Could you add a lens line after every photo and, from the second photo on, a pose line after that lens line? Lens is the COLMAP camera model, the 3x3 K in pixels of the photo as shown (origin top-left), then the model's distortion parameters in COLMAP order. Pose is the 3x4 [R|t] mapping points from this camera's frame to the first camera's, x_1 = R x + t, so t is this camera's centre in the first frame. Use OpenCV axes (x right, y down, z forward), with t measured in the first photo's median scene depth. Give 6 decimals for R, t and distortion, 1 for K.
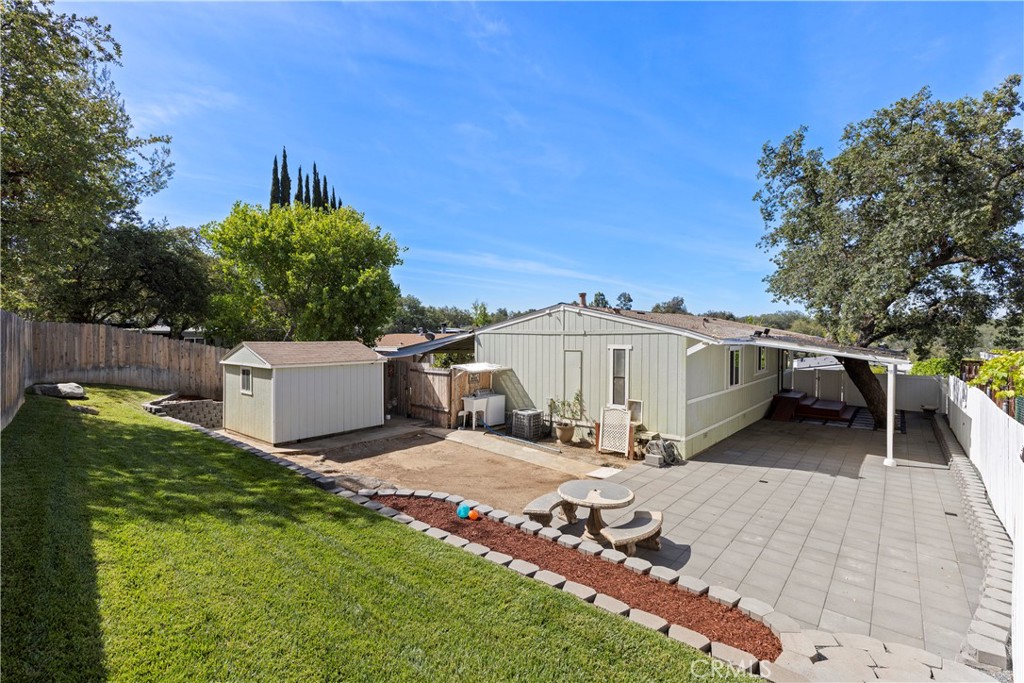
lens RADIAL K [[458.0, 0, 518.6], [0, 458.0, 339.4], [0, 0, 1]] dist [0.004556, -0.000569]
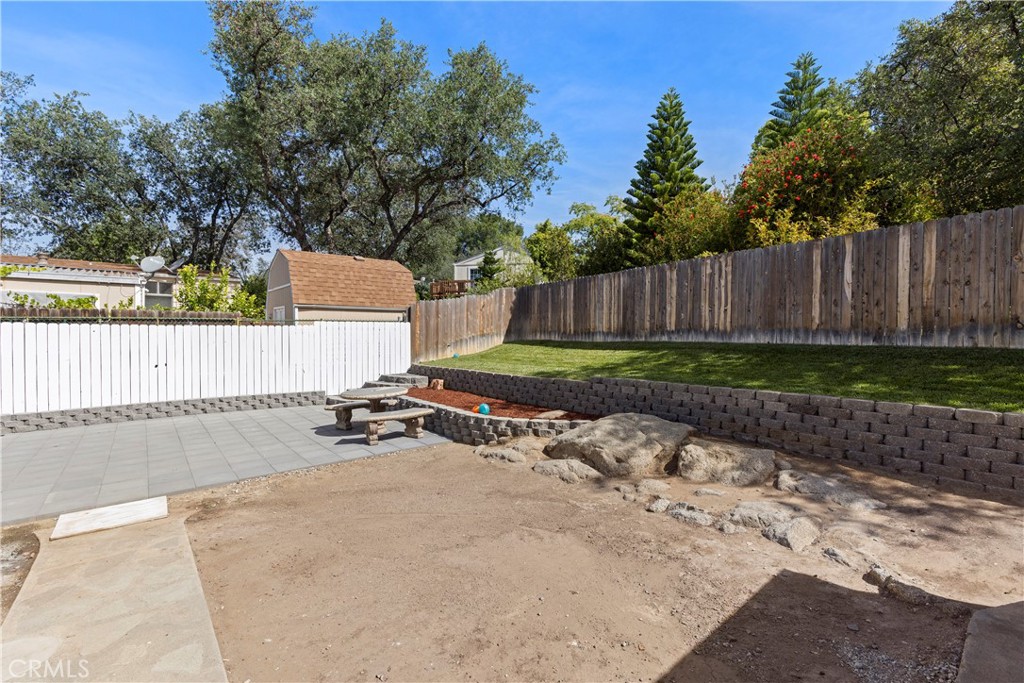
lens RADIAL K [[458.0, 0, 518.6], [0, 458.0, 339.4], [0, 0, 1]] dist [0.004556, -0.000569]
pose [[-0.983283, -0.007627, 0.181926, -0.245858], [-0.004250, 0.999811, 0.018947, 0.104166], [-0.182036, 0.017857, -0.983130, 1.251357]]
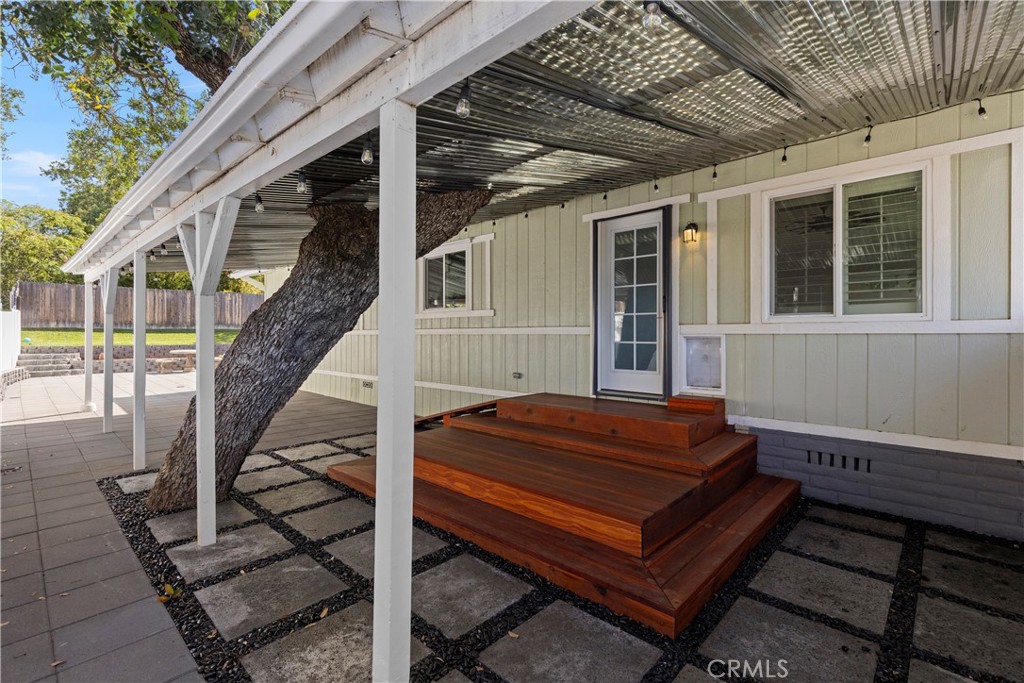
lens RADIAL K [[454.9, 0, 519.2], [0, 454.9, 334.1], [0, 0, 1]] dist [0.000862, -0.000360]
pose [[-0.041444, -0.008349, -0.999106, 1.484404], [-0.012777, 0.999888, -0.007825, 0.144702], [0.999059, 0.012441, -0.041546, 1.690955]]
